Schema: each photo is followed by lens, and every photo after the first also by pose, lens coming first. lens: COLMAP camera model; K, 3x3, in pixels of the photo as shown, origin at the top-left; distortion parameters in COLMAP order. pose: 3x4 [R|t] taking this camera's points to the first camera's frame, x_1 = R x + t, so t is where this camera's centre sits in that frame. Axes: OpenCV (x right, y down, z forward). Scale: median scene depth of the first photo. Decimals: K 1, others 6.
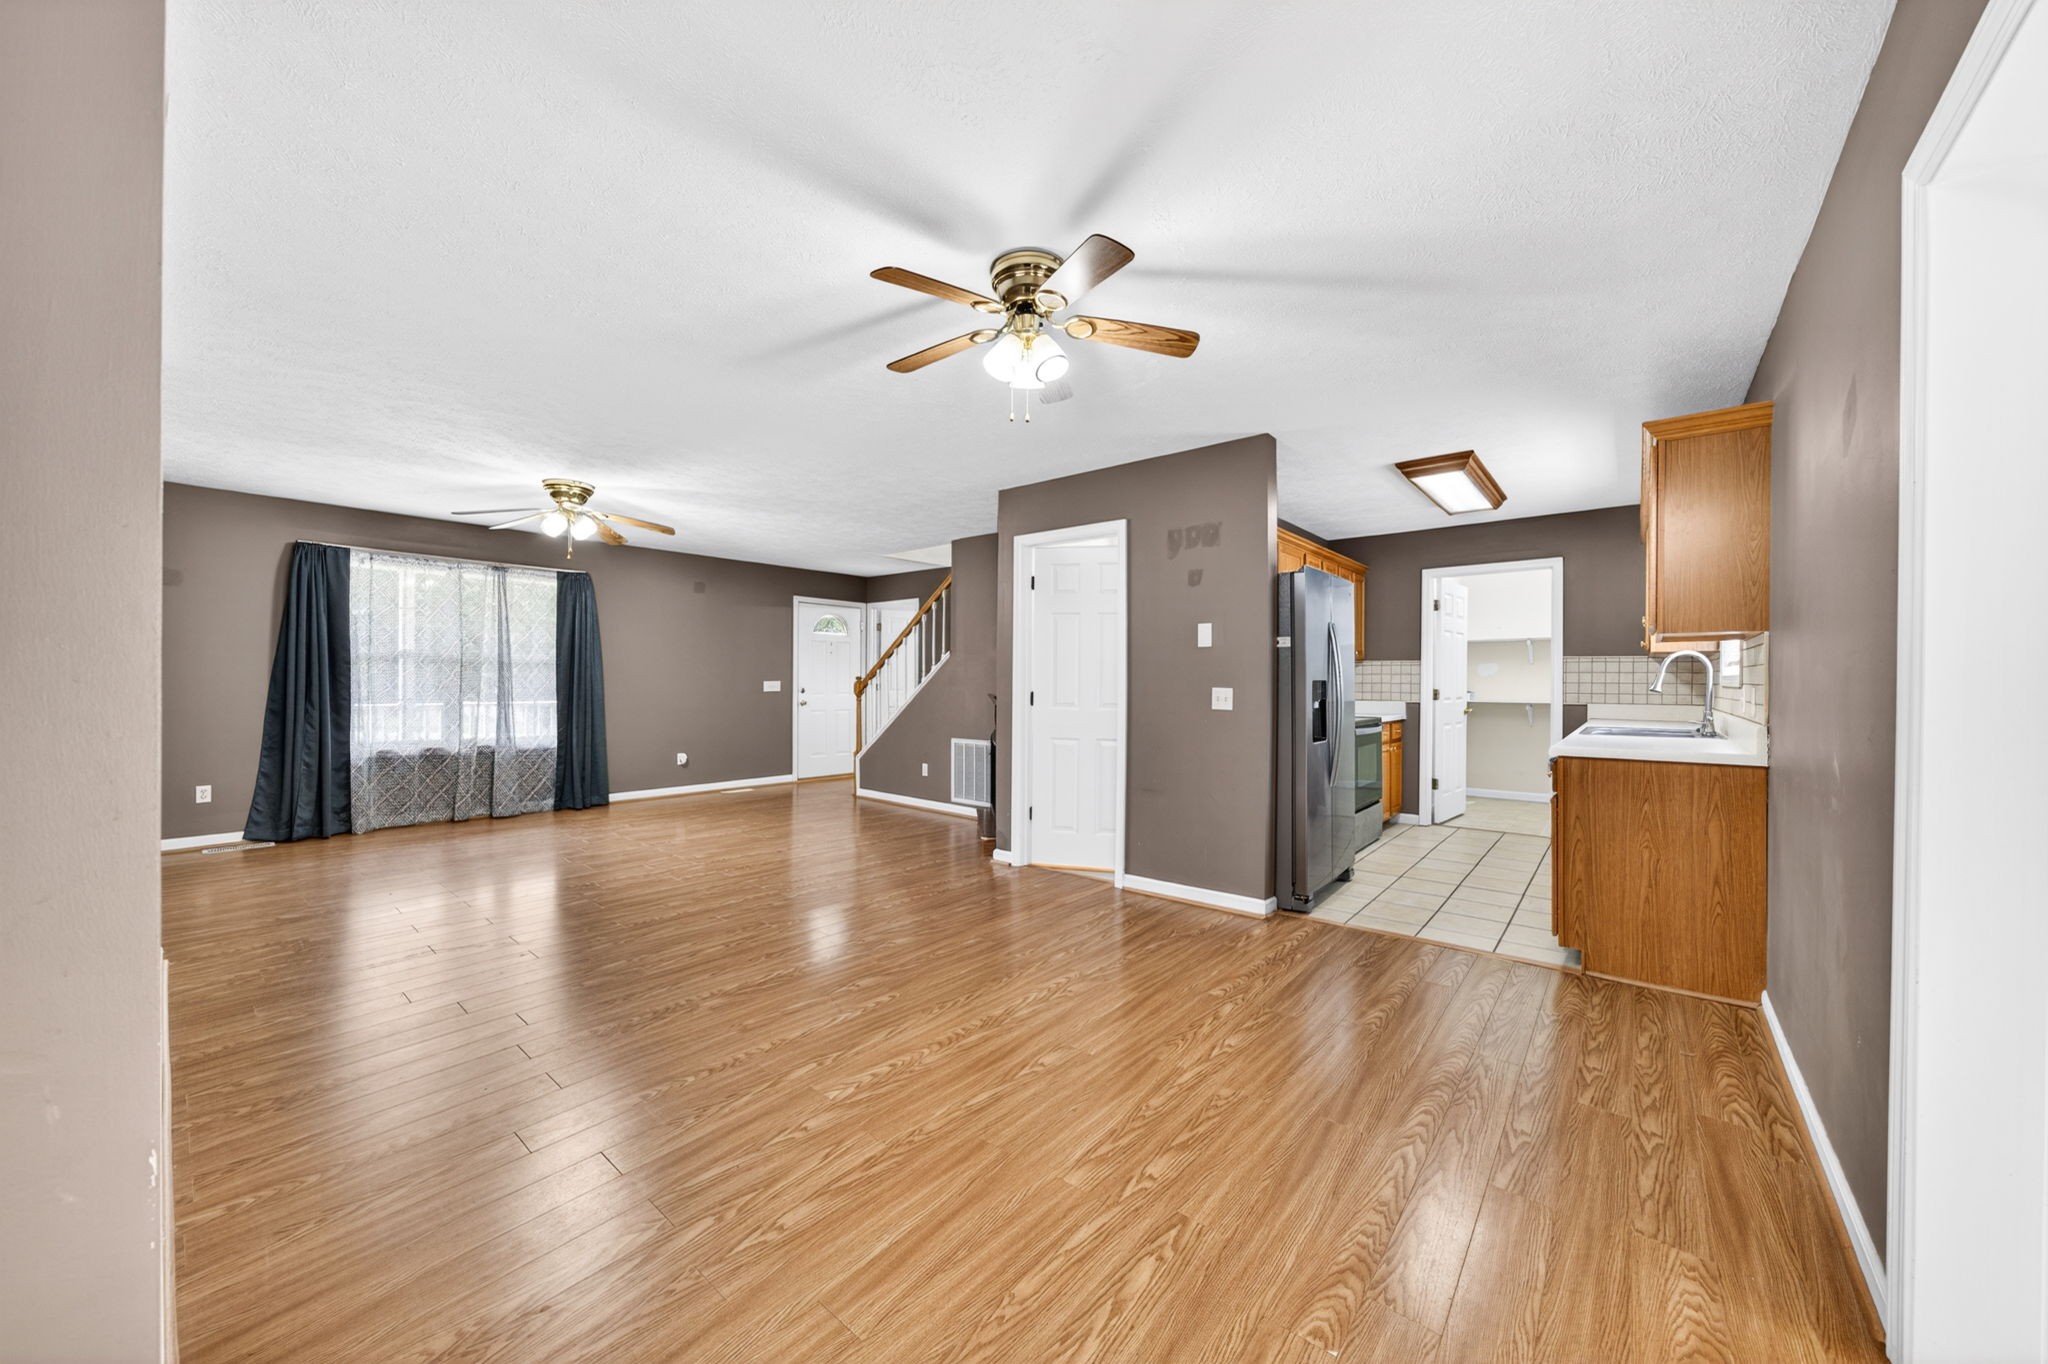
lens RADIAL K [[749.3, 0, 1014.4], [0, 749.3, 680.4], [0, 0, 1]] dist [-0.005655, 0.001413]
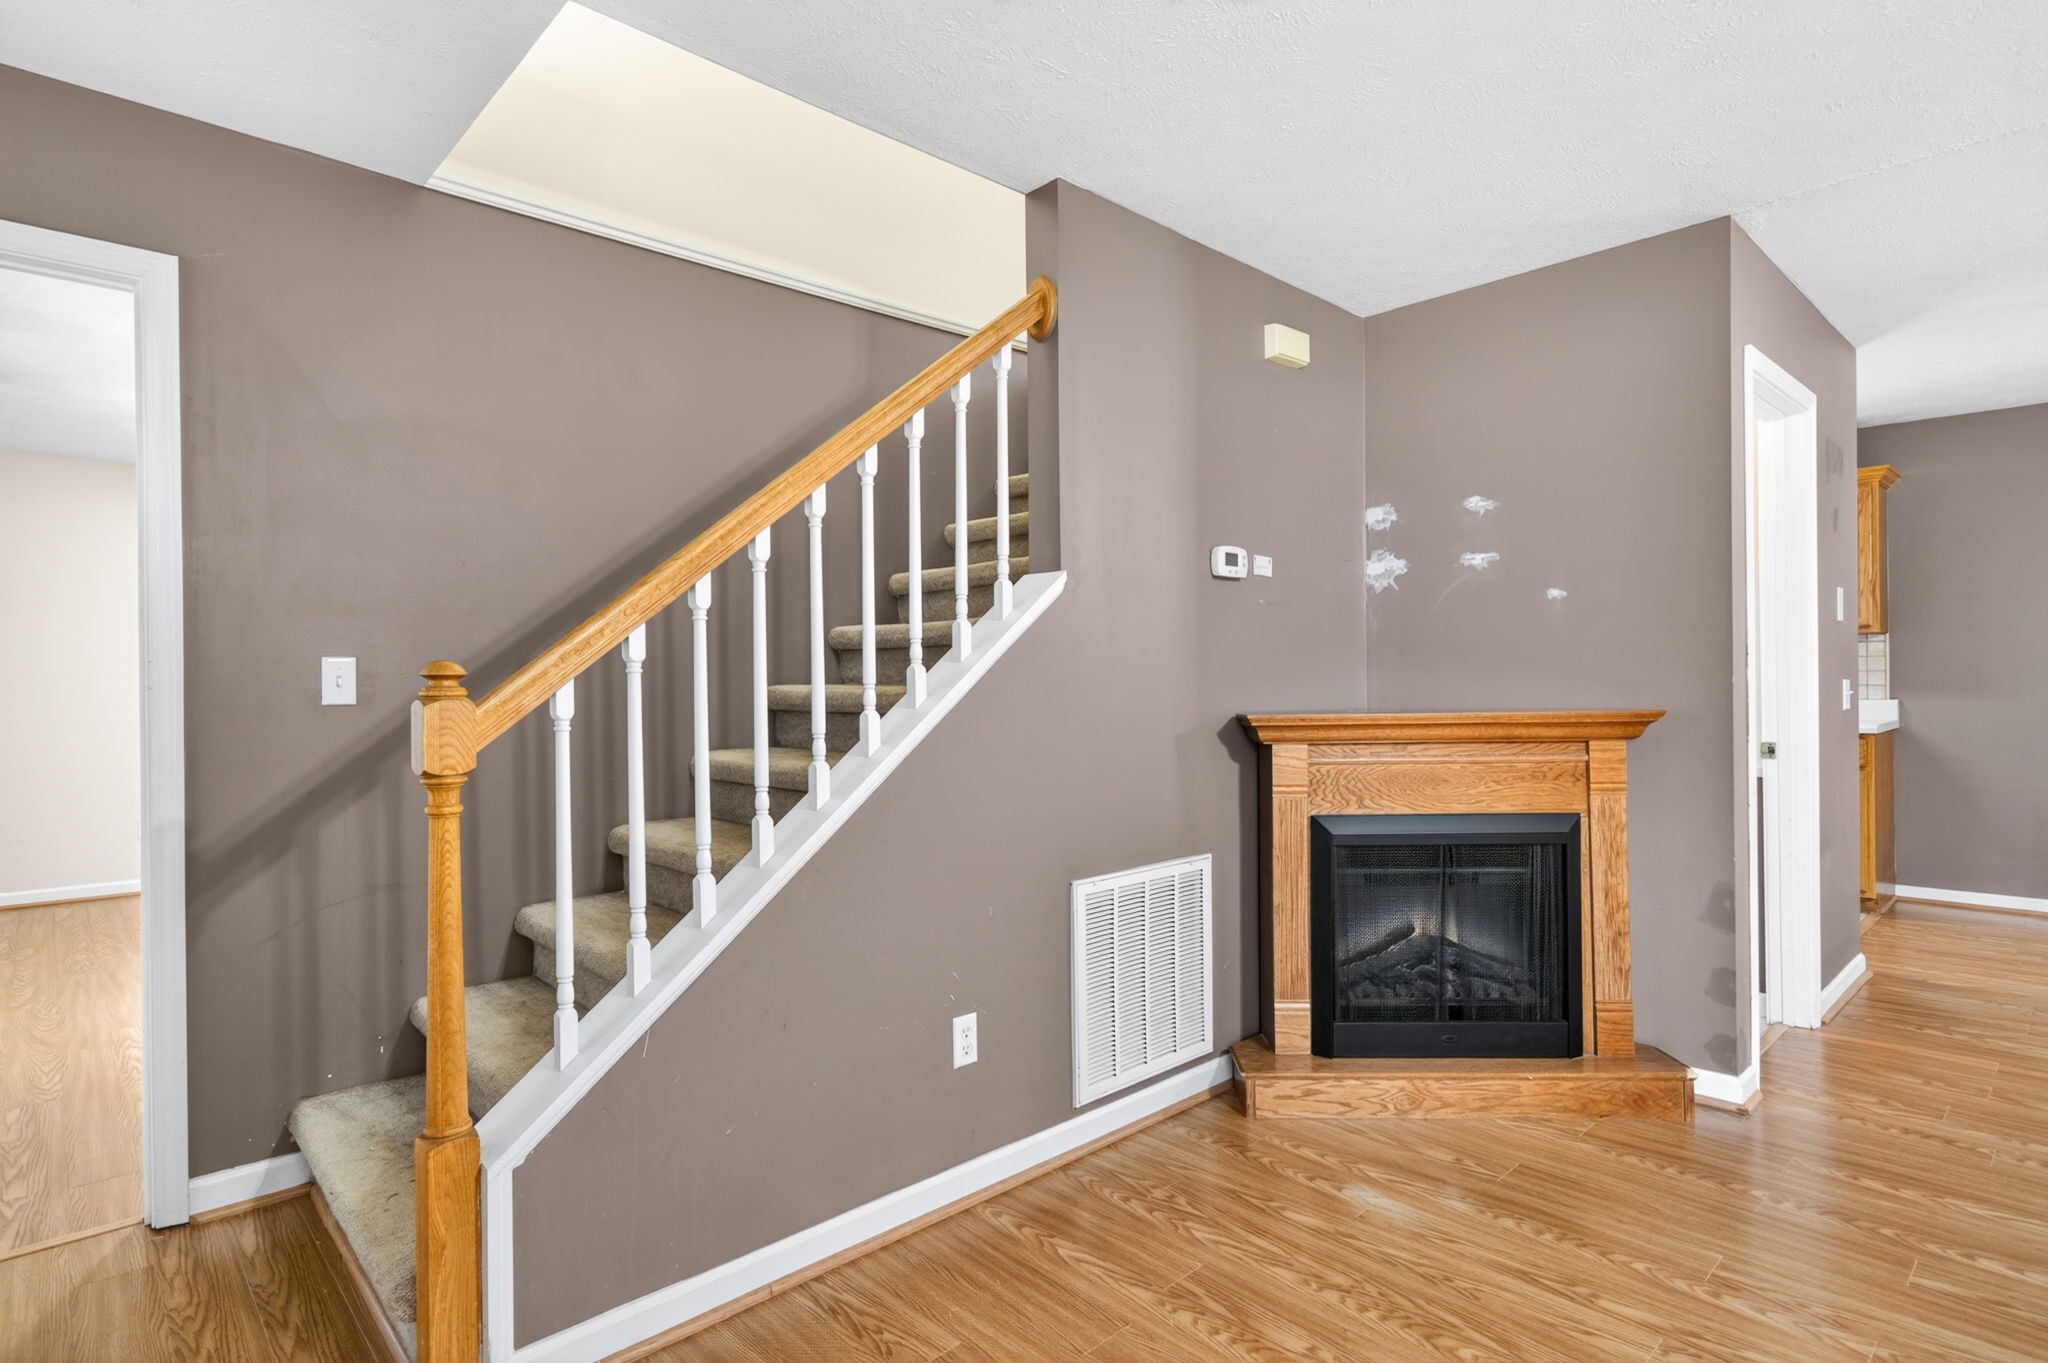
lens RADIAL K [[1028.4, 0, 1027.7], [0, 1028.4, 677.2], [0, 0, 1]] dist [0.008673, -0.000089]
pose [[0.117286, -0.004157, 0.993089, -0.528114], [0.007925, 0.999963, 0.003250, -0.001453], [-0.993067, 0.007489, 0.117315, 1.093643]]
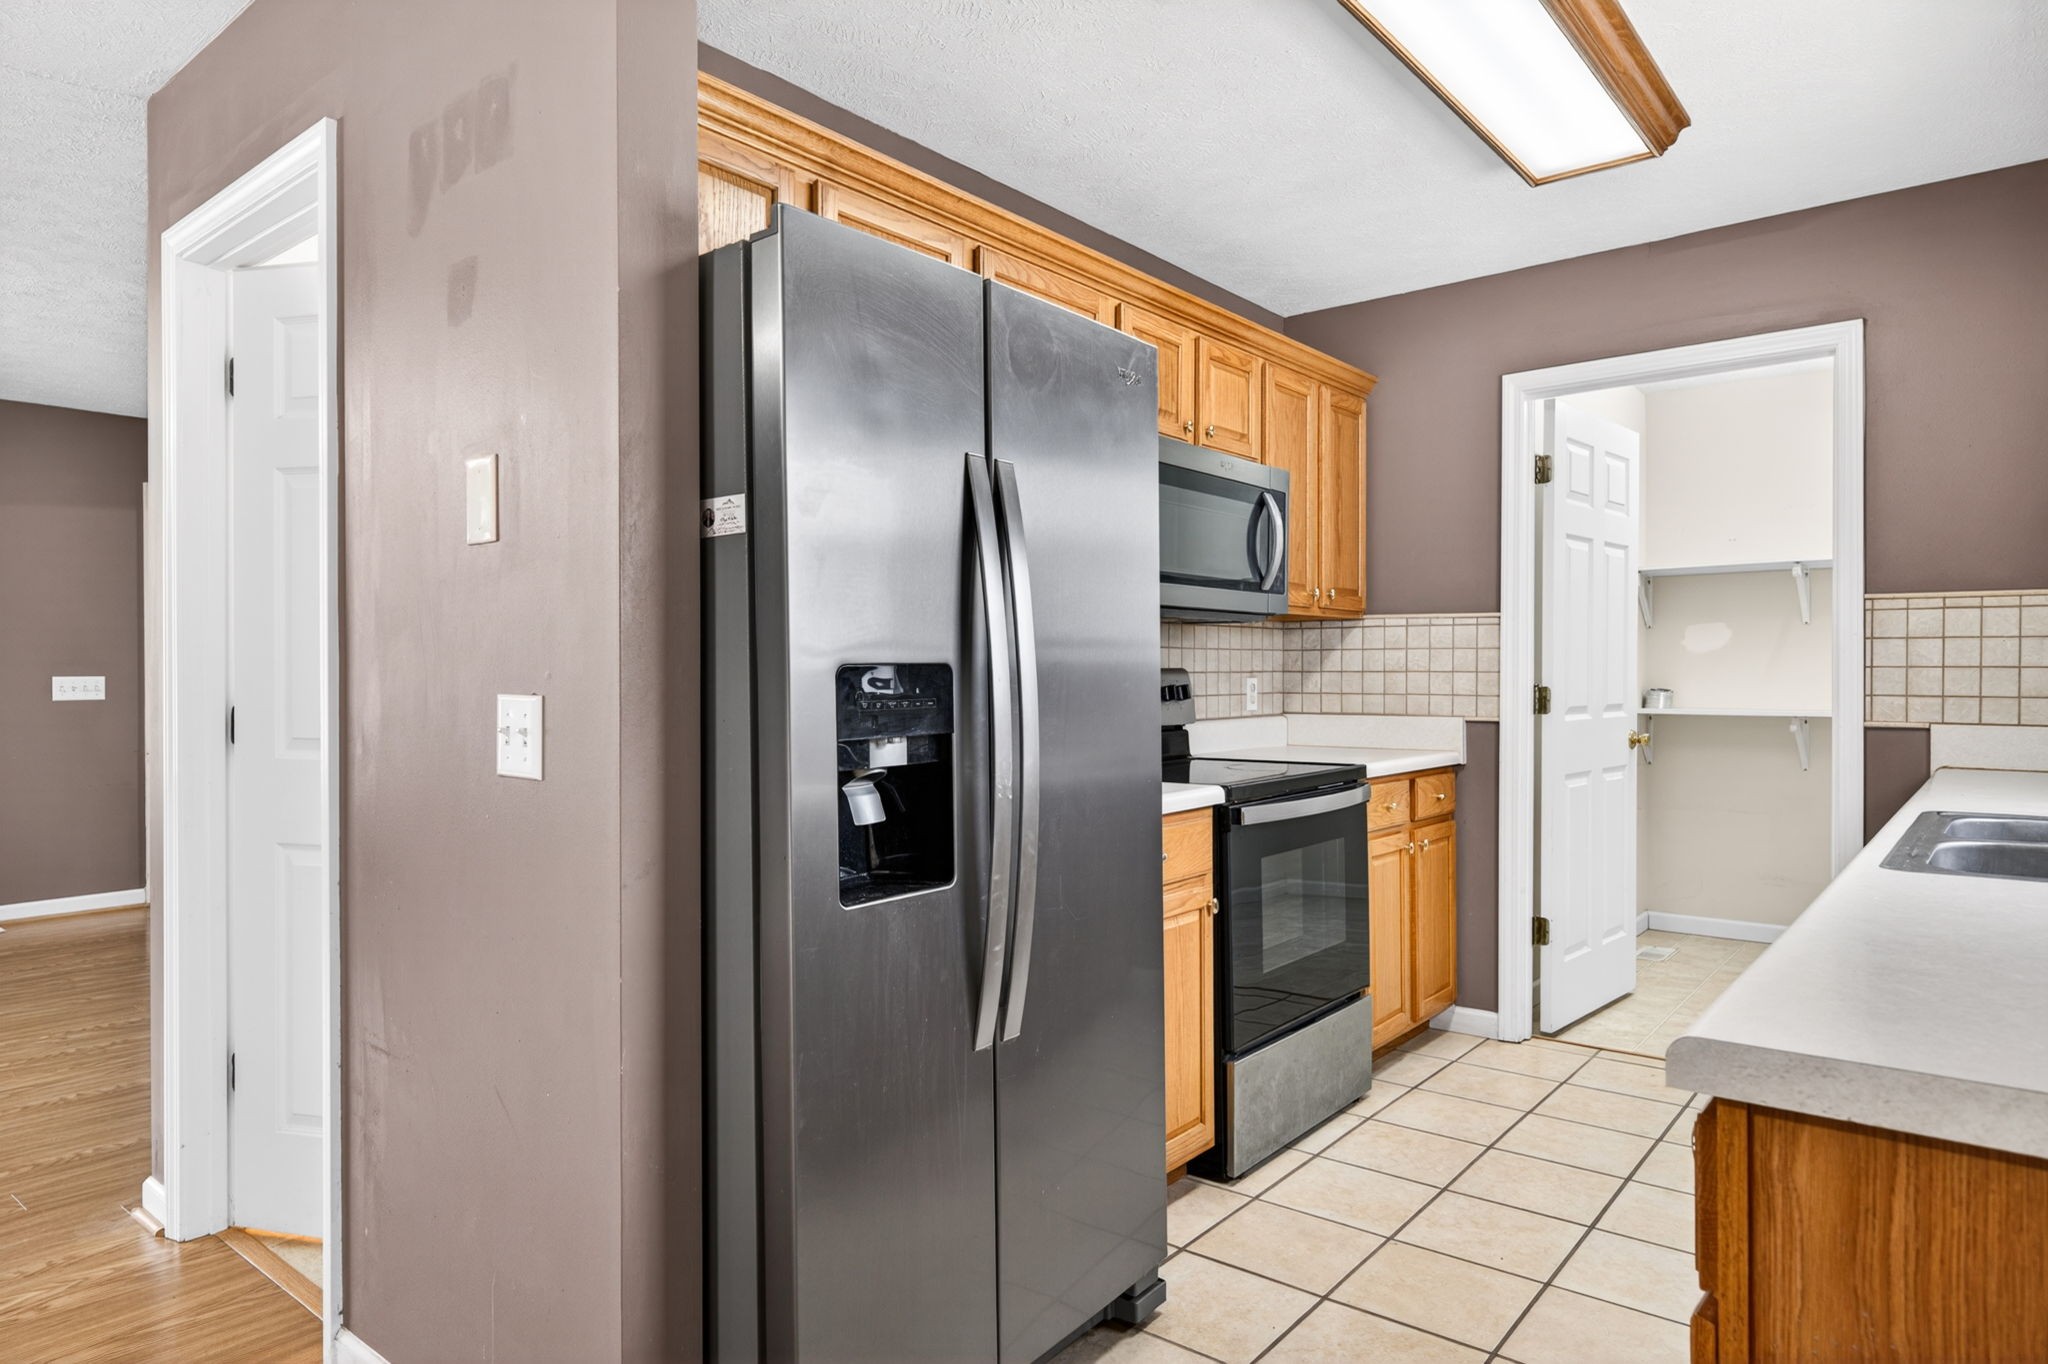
lens RADIAL K [[1239.8, 0, 1003.9], [0, 1239.8, 680.5], [0, 0, 1]] dist [0.009667, -0.007865]
pose [[0.999967, -0.007087, 0.003860, 0.291565], [0.007055, 0.999940, 0.008435, 0.001628], [-0.003920, -0.008408, 0.999957, 0.369689]]
